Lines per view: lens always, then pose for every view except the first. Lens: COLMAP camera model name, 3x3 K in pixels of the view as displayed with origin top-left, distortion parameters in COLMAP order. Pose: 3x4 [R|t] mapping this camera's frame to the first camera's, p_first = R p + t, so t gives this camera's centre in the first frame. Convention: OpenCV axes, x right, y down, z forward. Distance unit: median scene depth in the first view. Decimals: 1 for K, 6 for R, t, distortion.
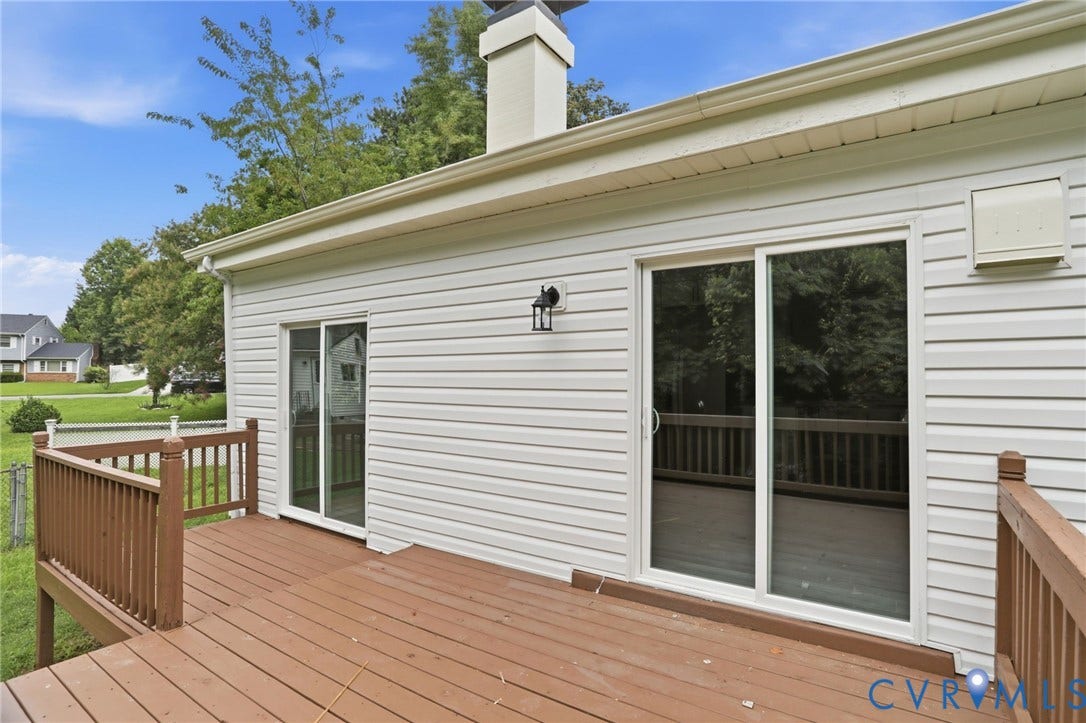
lens RADIAL K [[546.0, 0, 539.0], [0, 546.0, 358.6], [0, 0, 1]] dist [-0.024576, 0.006057]
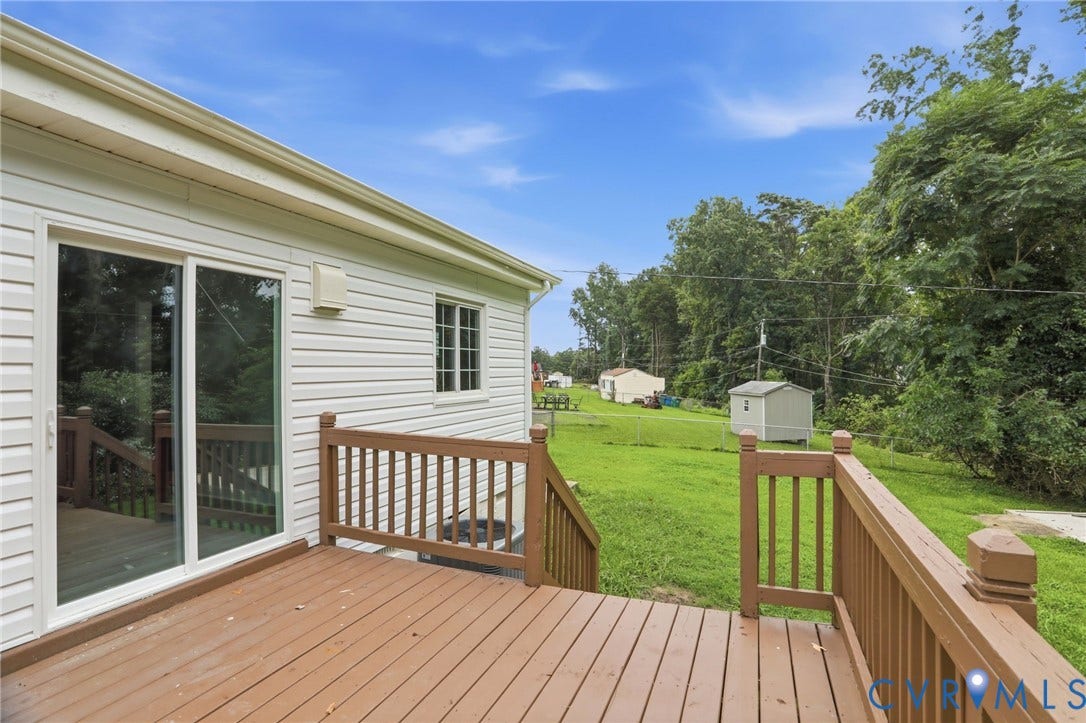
lens RADIAL K [[532.7, 0, 546.1], [0, 532.7, 359.7], [0, 0, 1]] dist [-0.042209, 0.005715]
pose [[-0.214571, 0.020754, 0.976488, -0.855199], [-0.019525, 0.999483, -0.025533, 0.022837], [-0.976513, -0.024544, -0.214055, 0.551553]]
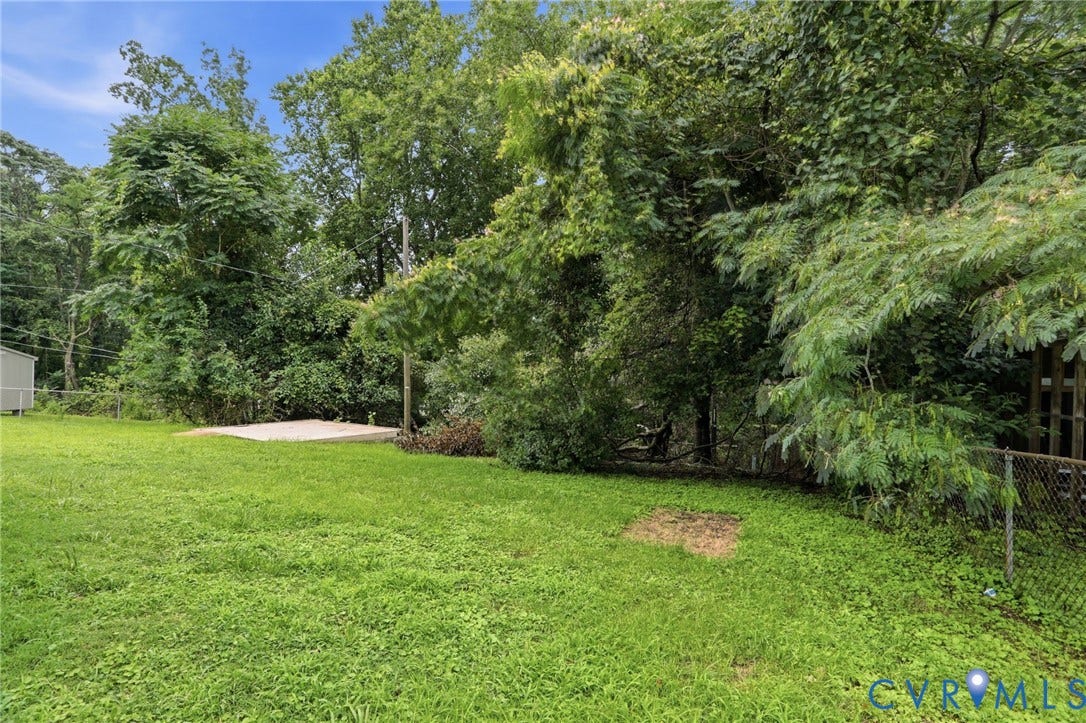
lens RADIAL K [[546.0, 0, 560.3], [0, 546.0, 354.0], [0, 0, 1]] dist [-0.024576, 0.006057]
pose [[-0.989210, -0.002615, 0.146480, -2.490347], [-0.011914, 0.997965, -0.062644, 0.589788], [-0.146018, -0.063713, -0.987228, 1.332187]]
